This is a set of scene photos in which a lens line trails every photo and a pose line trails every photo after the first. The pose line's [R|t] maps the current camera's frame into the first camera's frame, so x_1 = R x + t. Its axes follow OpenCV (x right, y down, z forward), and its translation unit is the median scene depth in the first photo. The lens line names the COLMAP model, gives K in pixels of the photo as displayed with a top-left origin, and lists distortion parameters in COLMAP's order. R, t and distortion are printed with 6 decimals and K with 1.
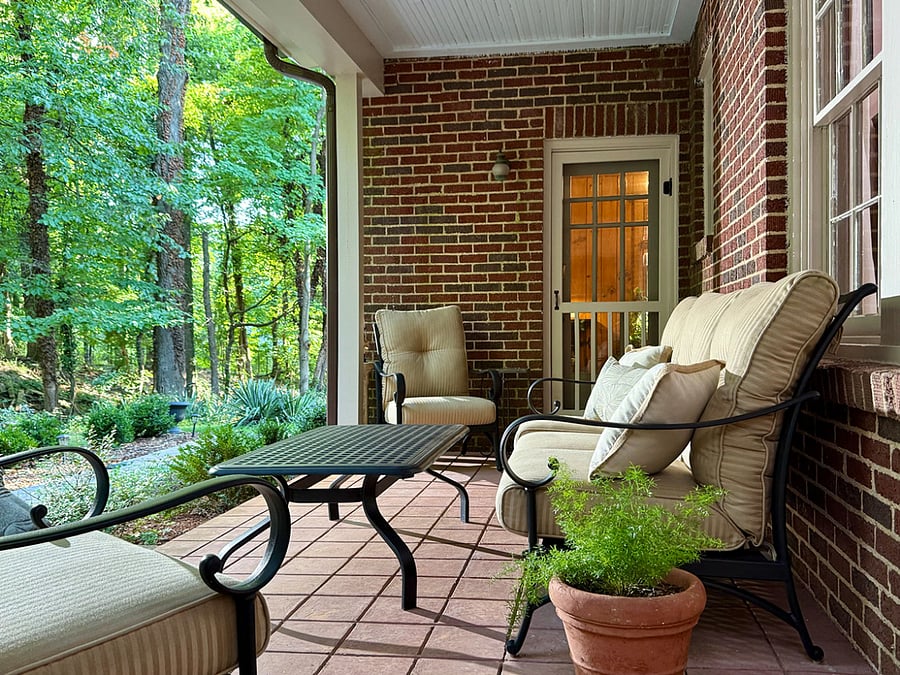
lens RADIAL K [[885.2, 0, 450.0], [0, 885.2, 337.5], [0, 0, 1]] dist [0.138527, -0.005098]
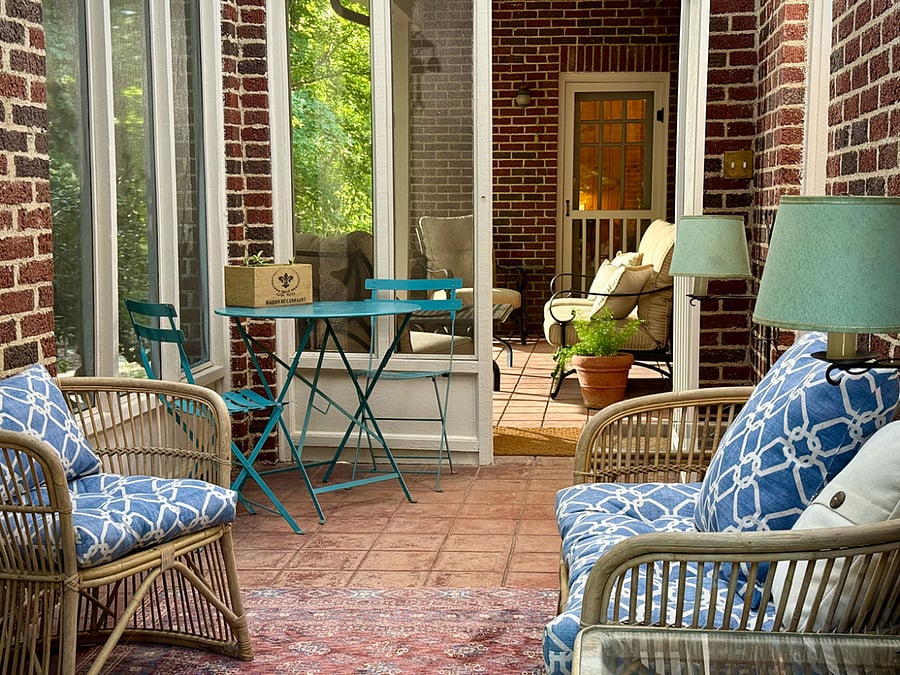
lens RADIAL K [[1881.9, 0, 450.0], [0, 1881.9, 337.5], [0, 0, 1]] dist [0.318370, -0.096635]
pose [[0.997193, 0.004975, 0.074713, -0.227999], [-0.010857, 0.996853, 0.078521, -0.066927], [-0.074088, -0.079112, 0.994109, -1.535227]]
